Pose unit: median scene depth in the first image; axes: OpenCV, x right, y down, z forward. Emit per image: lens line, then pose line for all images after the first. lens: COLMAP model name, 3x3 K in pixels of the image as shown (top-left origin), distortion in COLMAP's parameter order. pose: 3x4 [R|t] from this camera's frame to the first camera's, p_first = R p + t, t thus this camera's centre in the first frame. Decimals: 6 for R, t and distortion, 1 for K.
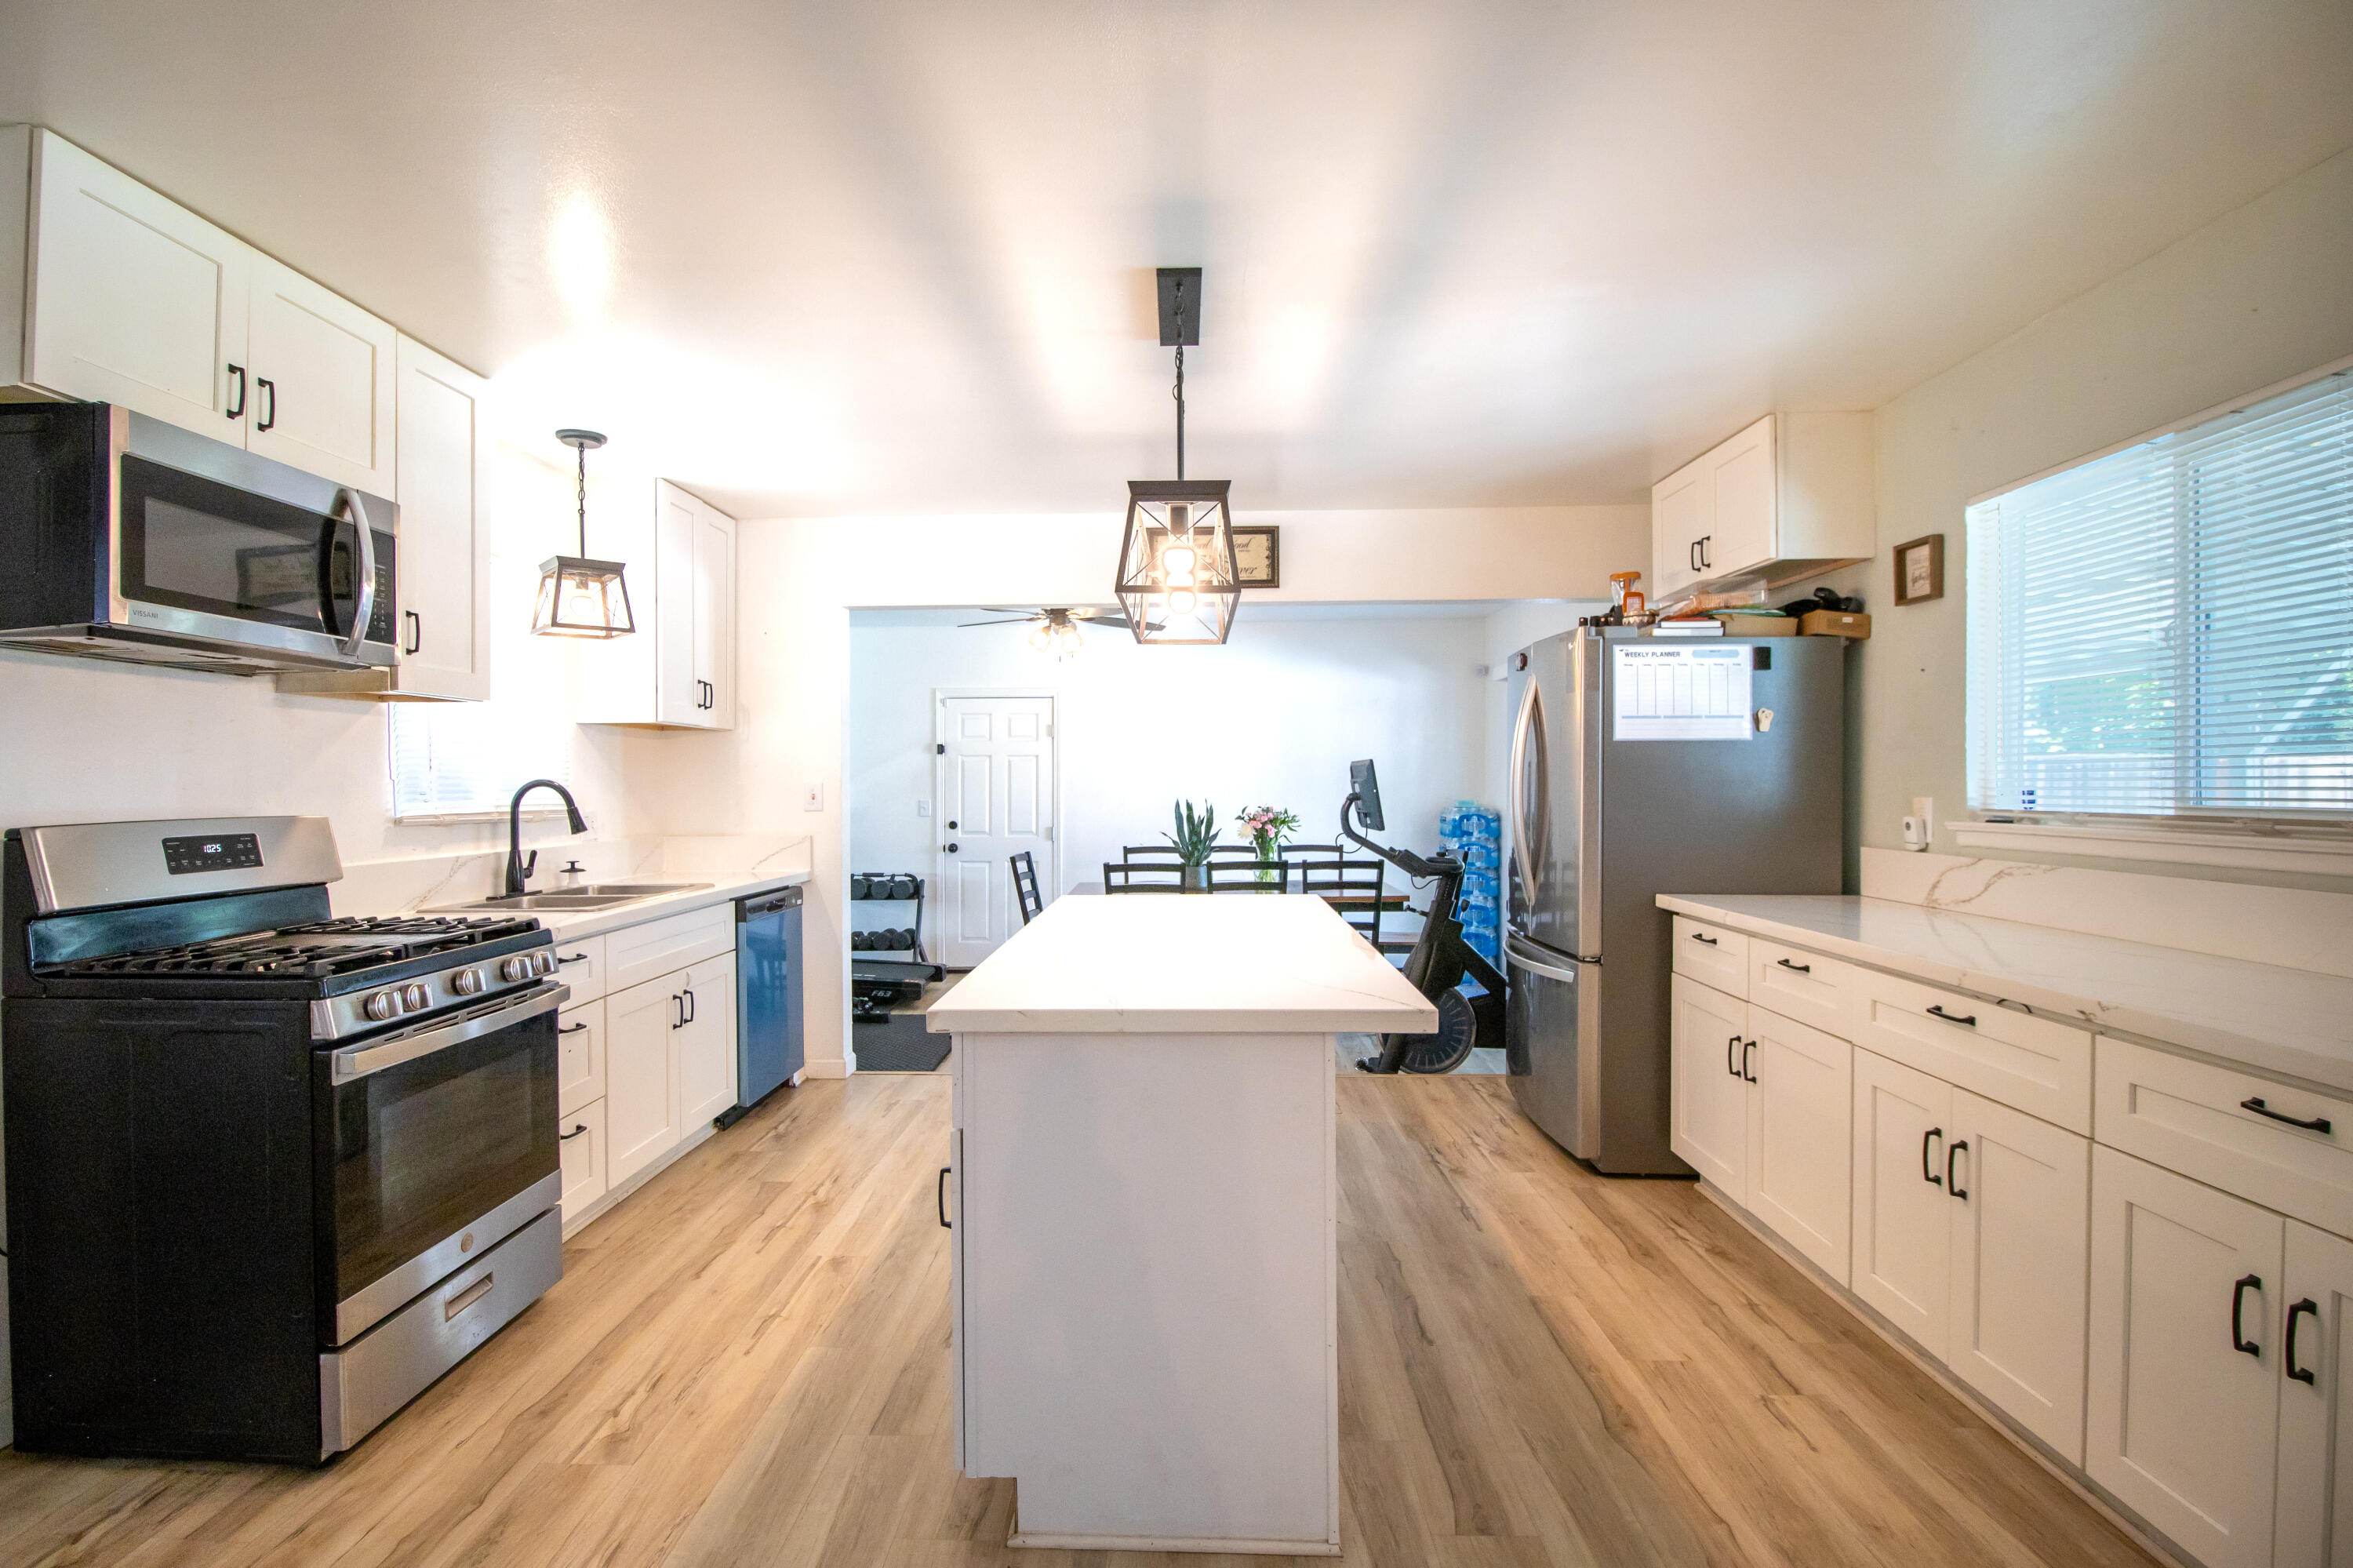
lens RADIAL K [[1123.5, 0, 1187.0], [0, 1123.5, 790.2], [0, 0, 1]] dist [0.001660, -0.013844]
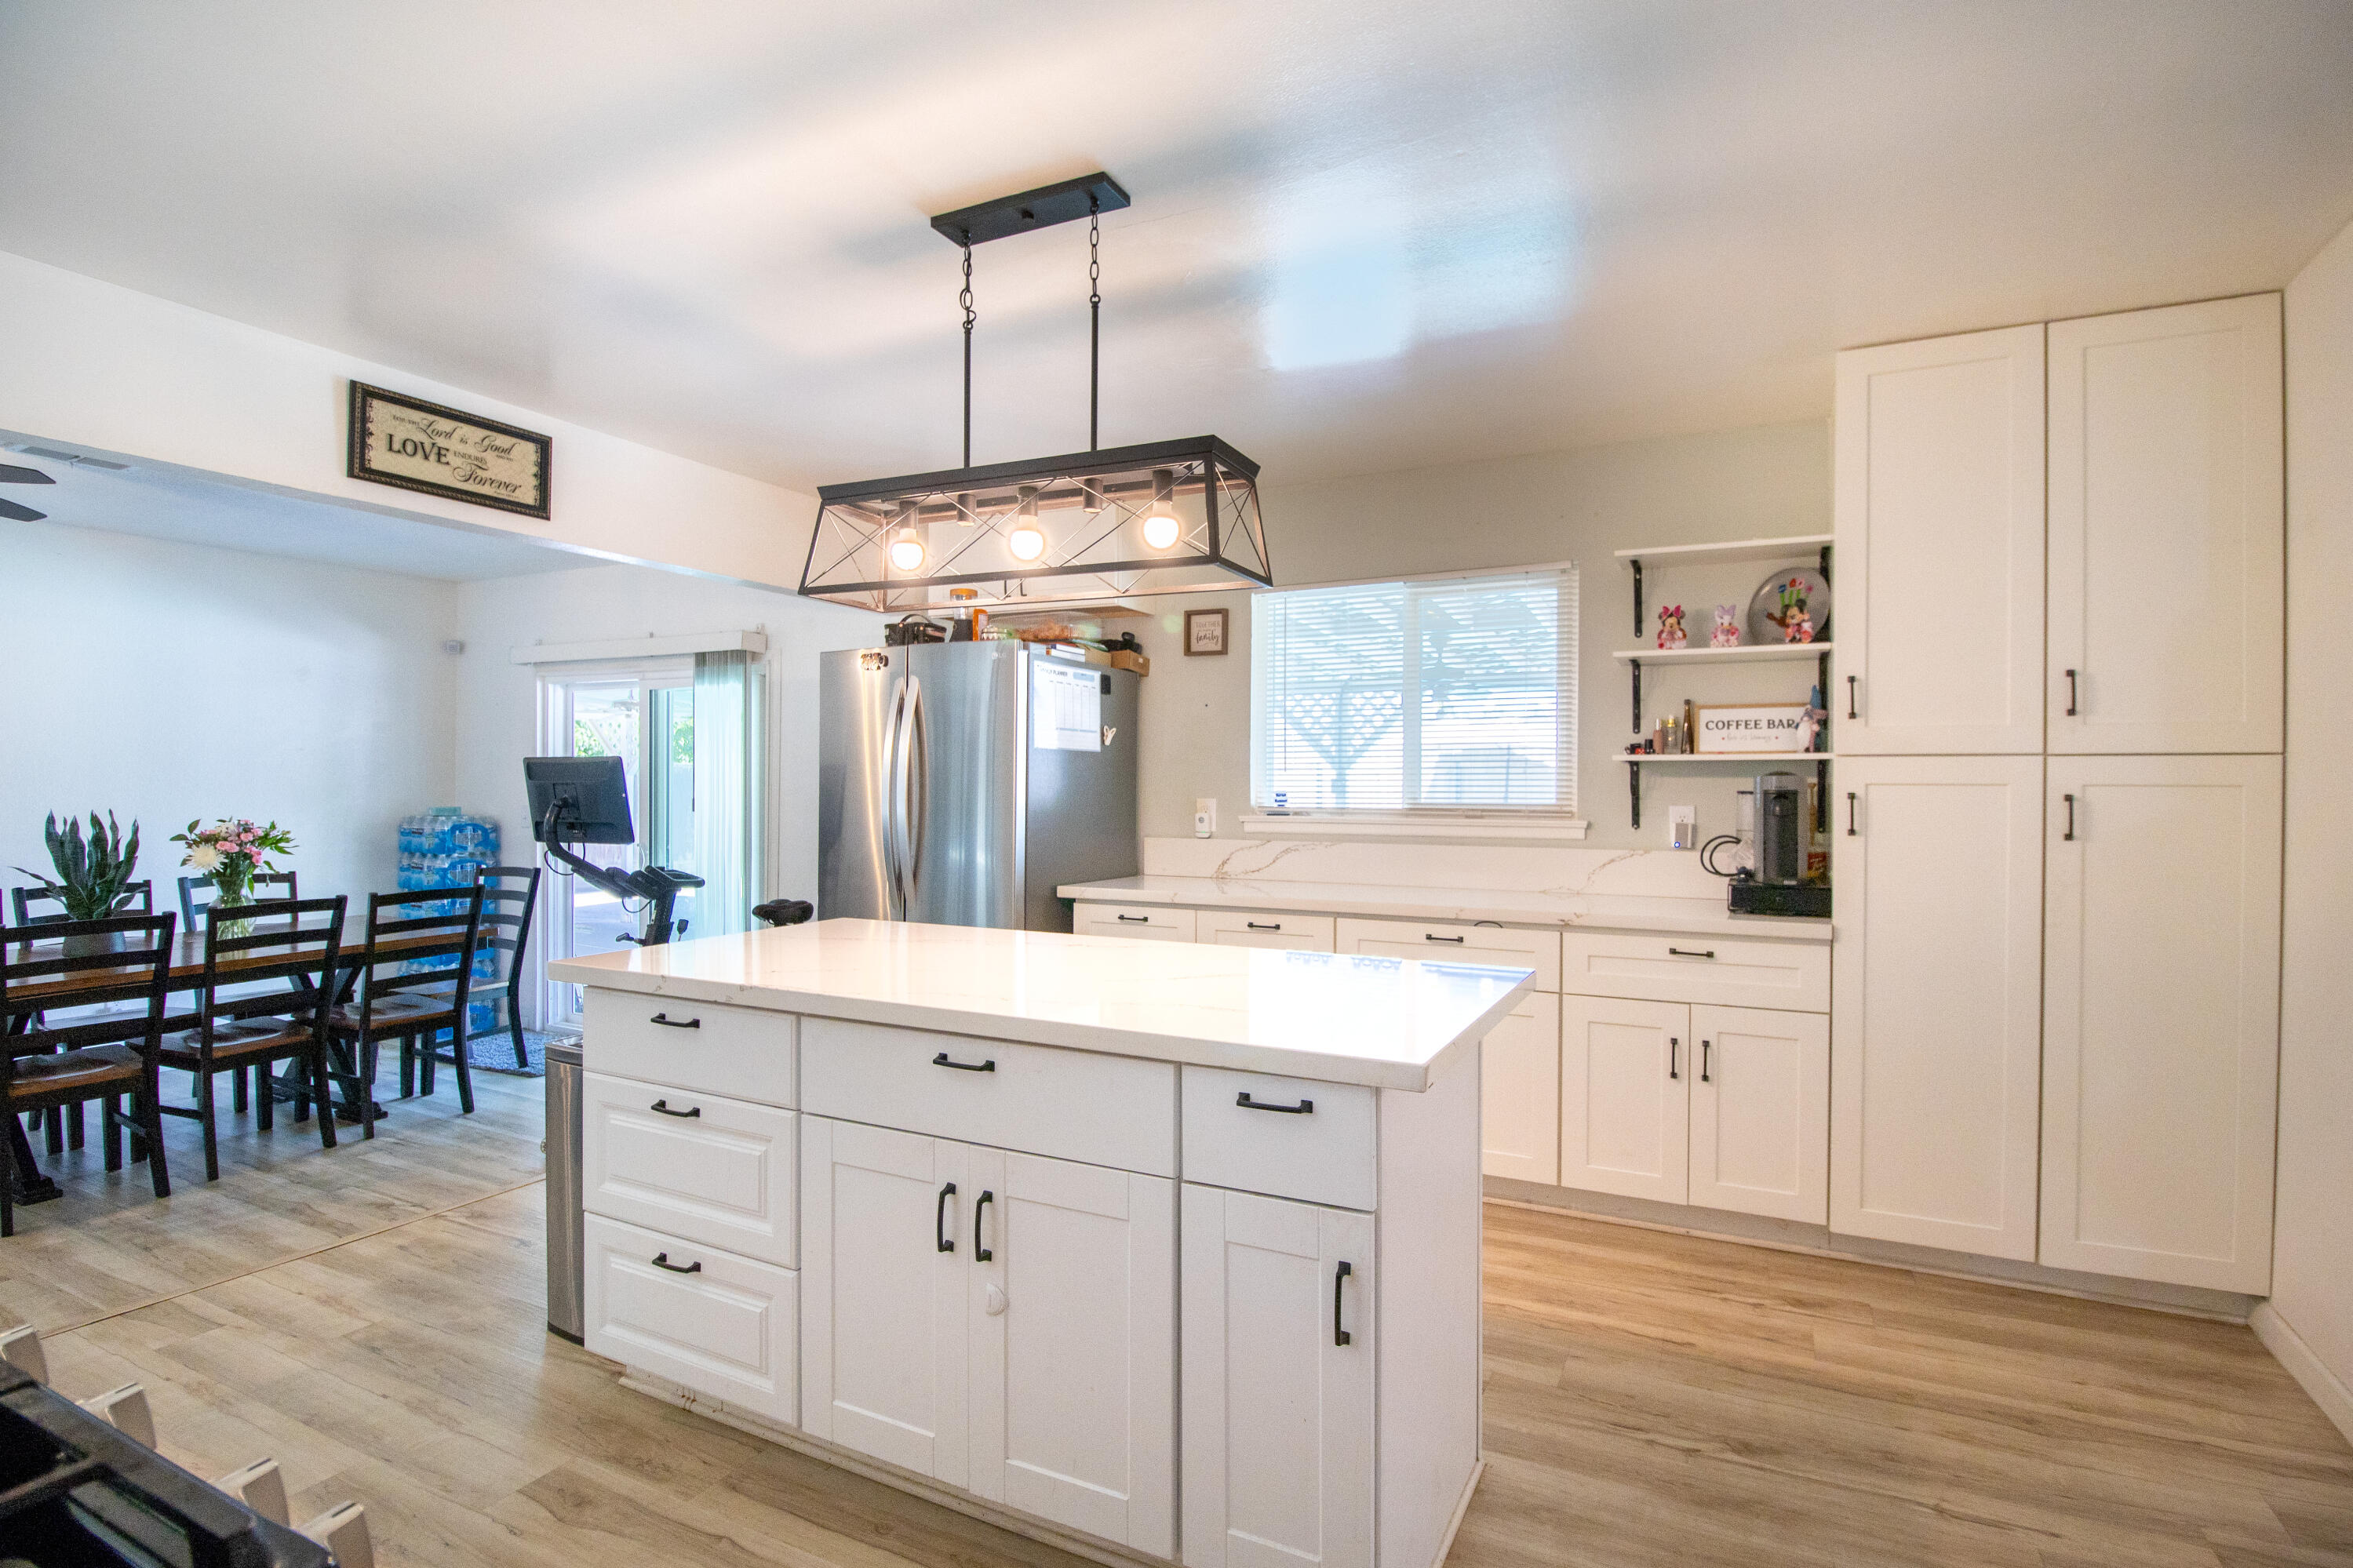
lens RADIAL K [[1090.5, 0, 1230.2], [0, 1090.5, 795.0], [0, 0, 1]] dist [0.000402, -0.012908]
pose [[0.422721, -0.001394, 0.906259, -0.526419], [0.001091, 0.999999, 0.001030, 0.000847], [-0.906259, 0.000553, 0.422722, 0.404497]]
